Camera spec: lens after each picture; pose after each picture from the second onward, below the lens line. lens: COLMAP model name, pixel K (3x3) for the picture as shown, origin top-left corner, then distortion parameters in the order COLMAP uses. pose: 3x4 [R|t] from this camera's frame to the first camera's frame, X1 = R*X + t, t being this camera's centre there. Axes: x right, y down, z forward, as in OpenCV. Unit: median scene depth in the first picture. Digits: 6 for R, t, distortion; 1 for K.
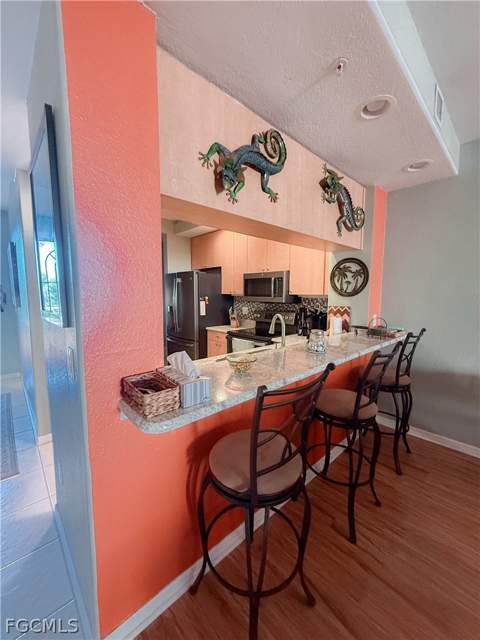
lens RADIAL K [[257.2, 0, 240.0], [0, 257.2, 320.0], [0, 0, 1]] dist [-0.000419, -0.000288]
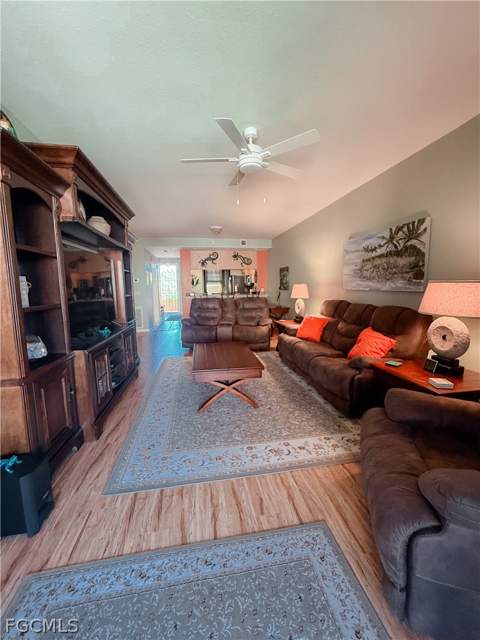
lens RADIAL K [[257.2, 0, 240.0], [0, 257.2, 320.0], [0, 0, 1]] dist [-0.000419, -0.000288]
pose [[0.835844, 0.061600, -0.545500, 2.129141], [-0.041675, 0.997937, 0.048834, 0.238755], [0.547382, -0.018084, 0.836687, -1.926279]]
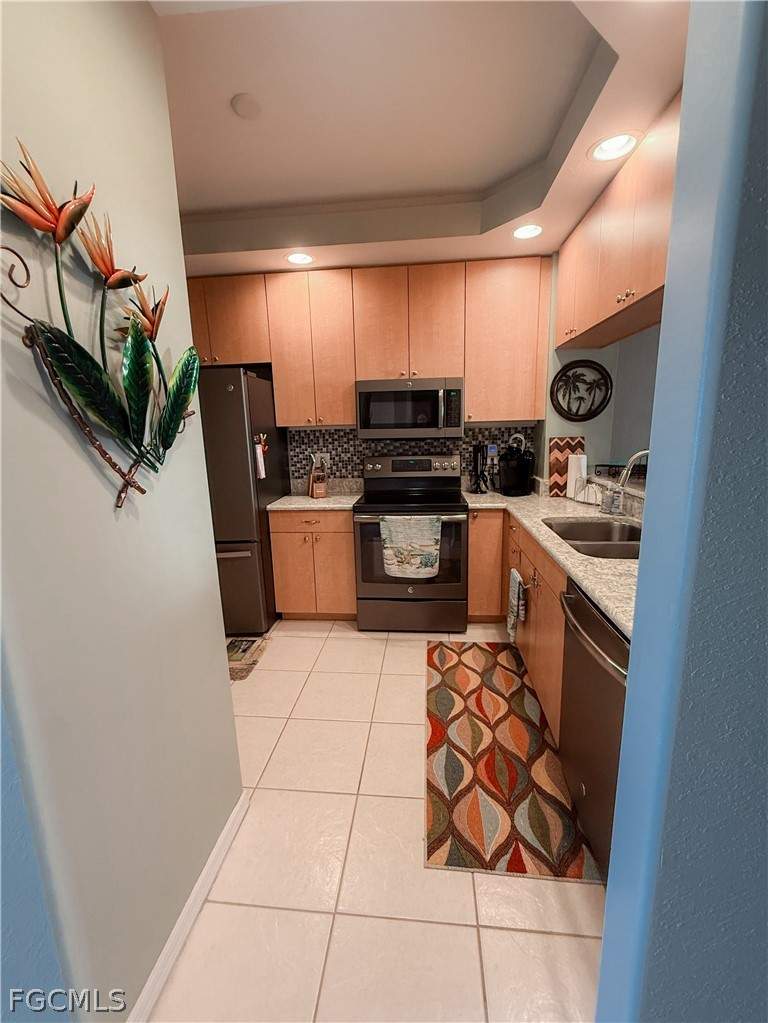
lens RADIAL K [[411.2, 0, 384.0], [0, 411.2, 511.5], [0, 0, 1]] dist [-0.000419, -0.000288]
pose [[0.750112, -0.153170, 0.643328, -0.660344], [0.095712, 0.987710, 0.123564, -0.041975], [-0.654348, -0.031113, 0.755553, 0.535192]]
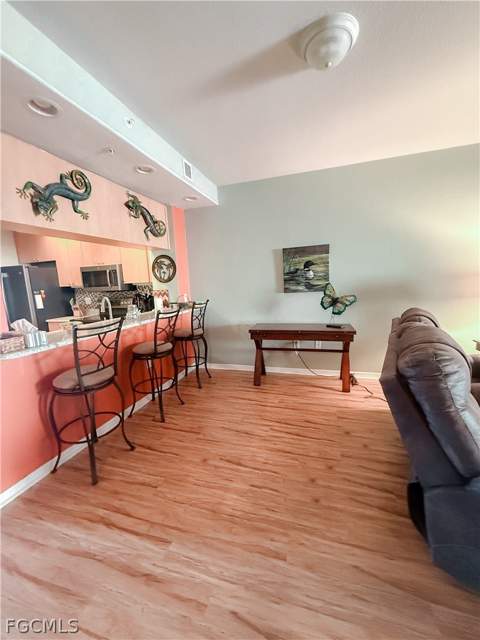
lens RADIAL K [[257.2, 0, 240.0], [0, 257.2, 320.0], [0, 0, 1]] dist [-0.000419, -0.000288]
pose [[0.869166, -0.118416, 0.480133, 0.075718], [0.100493, 0.992943, 0.062972, 0.064645], [-0.484202, -0.006483, 0.874932, -0.432100]]
